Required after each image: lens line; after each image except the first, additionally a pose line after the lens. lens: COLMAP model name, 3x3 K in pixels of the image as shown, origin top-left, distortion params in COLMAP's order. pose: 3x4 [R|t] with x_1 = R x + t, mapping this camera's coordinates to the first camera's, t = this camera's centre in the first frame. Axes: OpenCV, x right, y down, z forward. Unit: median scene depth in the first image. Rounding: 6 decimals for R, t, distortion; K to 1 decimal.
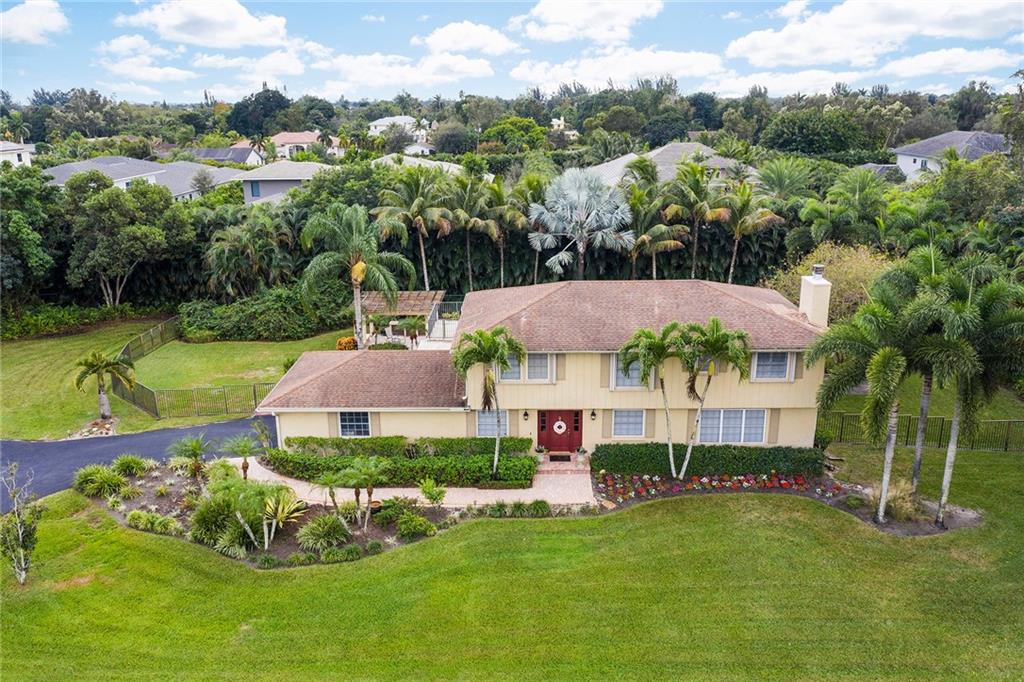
lens RADIAL K [[815.5, 0, 511.9], [0, 815.5, 340.4], [0, 0, 1]] dist [-0.043207, -0.001271]
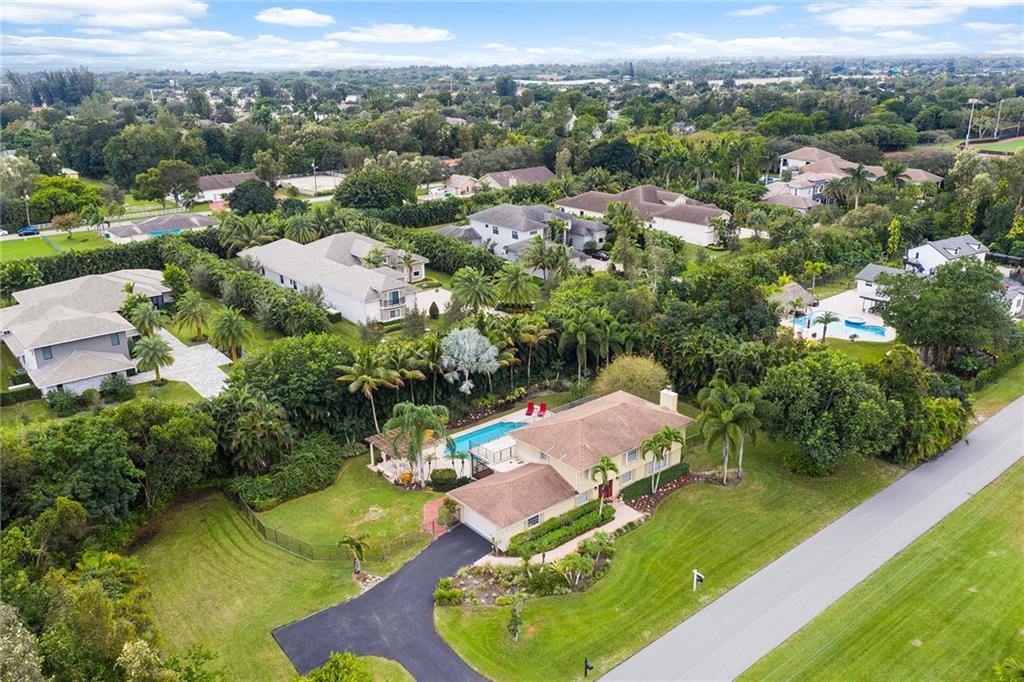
lens RADIAL K [[815.5, 0, 511.5], [0, 815.5, 341.7], [0, 0, 1]] dist [-0.043207, -0.001271]
pose [[0.735725, -0.217029, 0.641566, -0.913757], [0.175373, 0.976007, 0.129052, -0.382553], [-0.654181, 0.017567, 0.756134, -0.316341]]
